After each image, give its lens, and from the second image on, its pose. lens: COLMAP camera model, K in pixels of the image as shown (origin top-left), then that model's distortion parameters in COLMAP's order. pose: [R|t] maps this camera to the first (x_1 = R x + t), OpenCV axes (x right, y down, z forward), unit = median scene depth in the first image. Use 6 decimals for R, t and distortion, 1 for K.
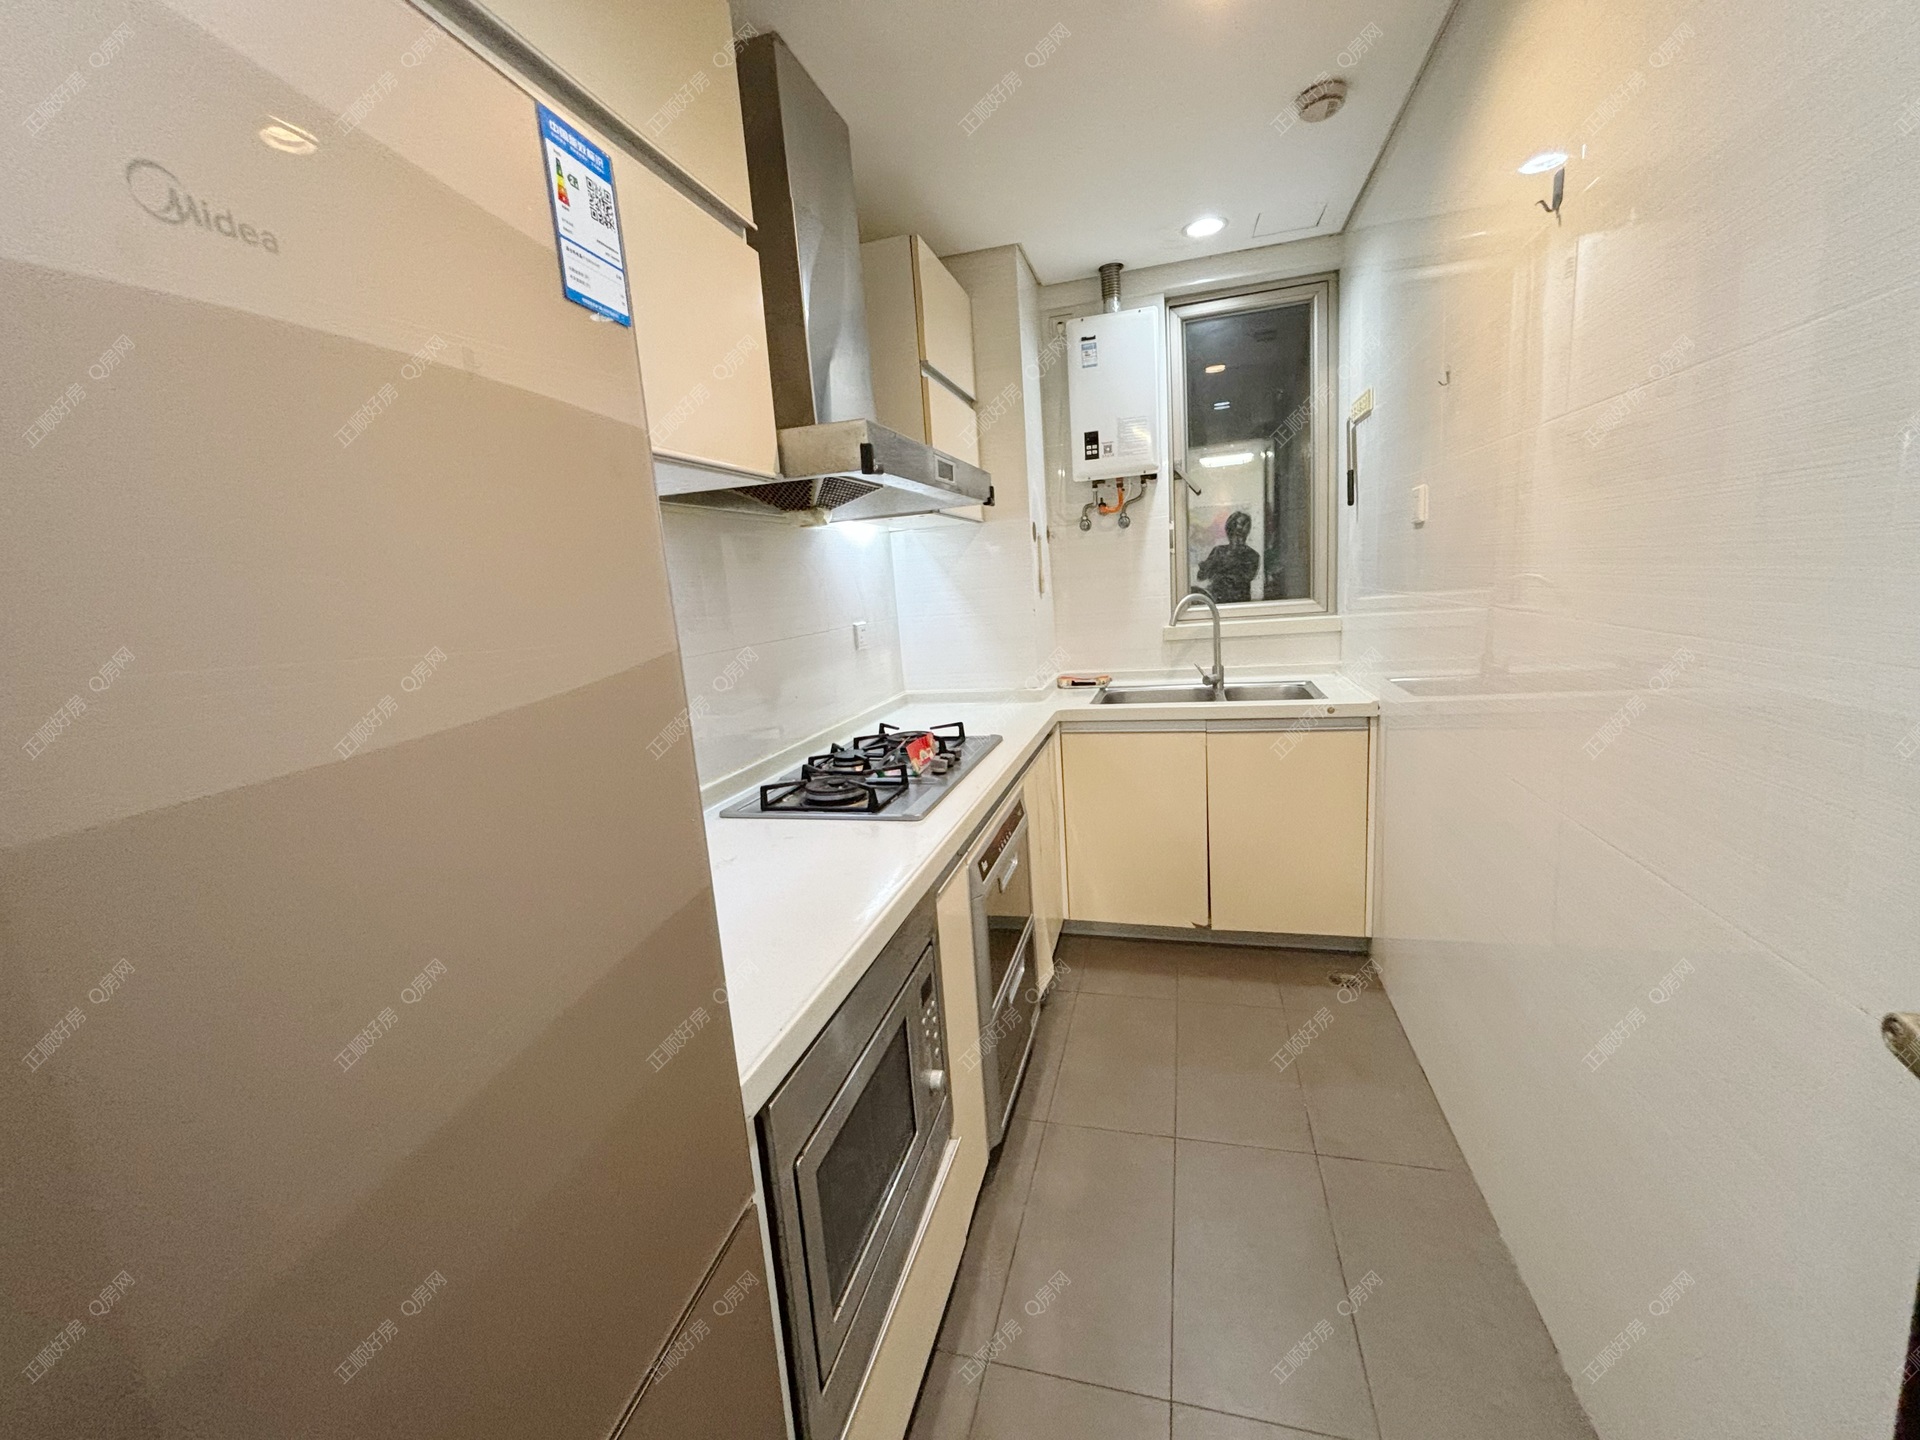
lens RADIAL K [[777.9, 0, 957.0], [0, 777.9, 716.7], [0, 0, 1]] dist [0.000170, -0.000119]
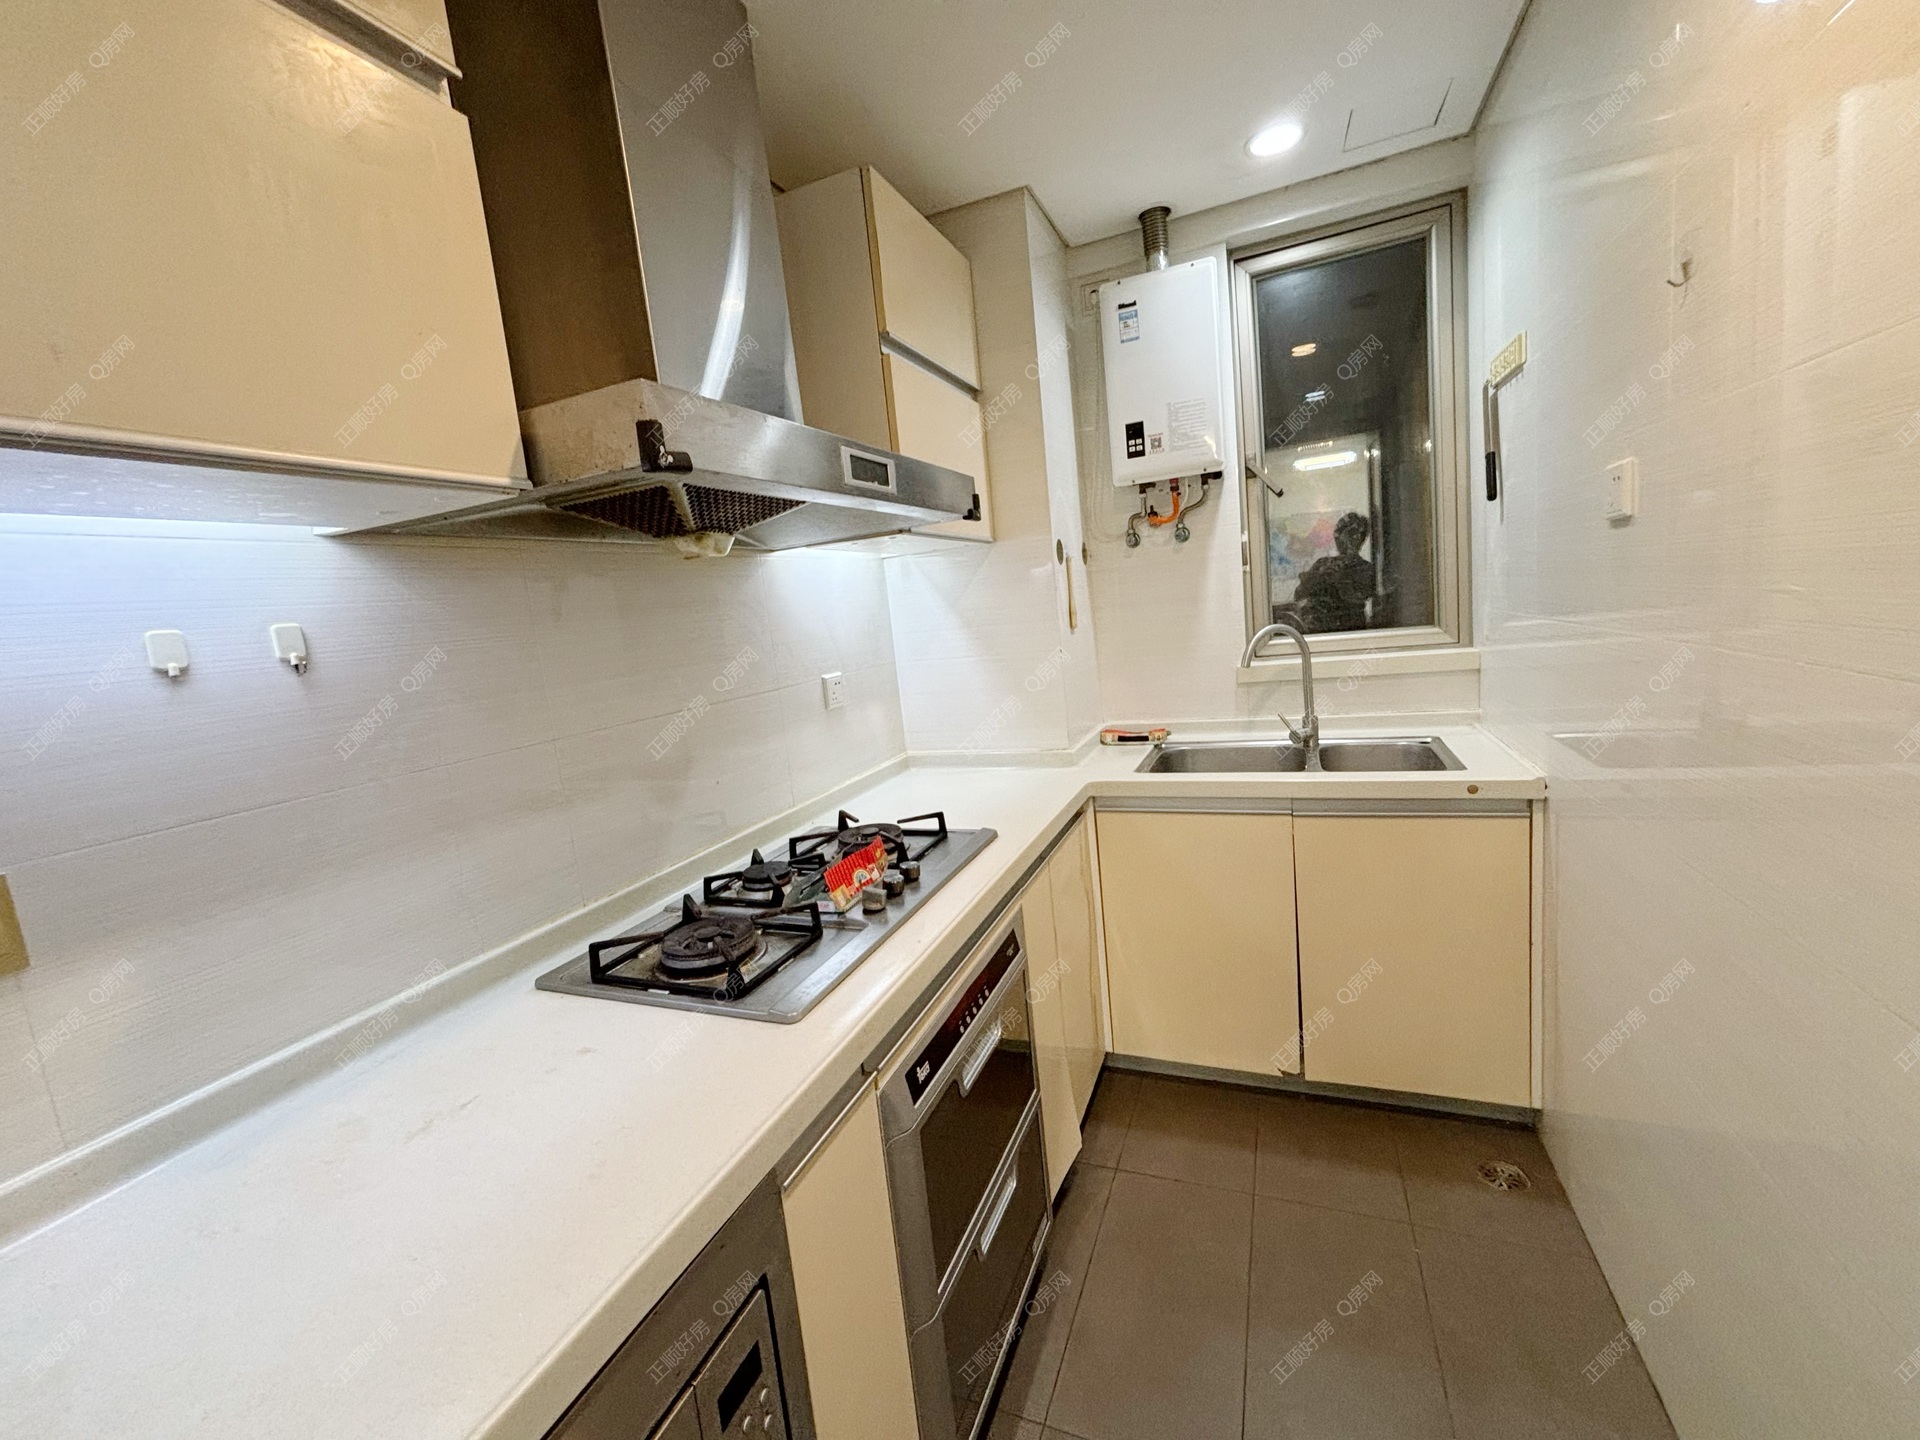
lens RADIAL K [[777.9, 0, 960.1], [0, 777.9, 714.6], [0, 0, 1]] dist [0.000170, -0.000119]
pose [[0.993371, -0.011510, -0.114376, 0.095359], [0.008482, 0.999601, -0.026924, -0.057925], [0.114640, 0.025776, 0.993073, 0.232312]]
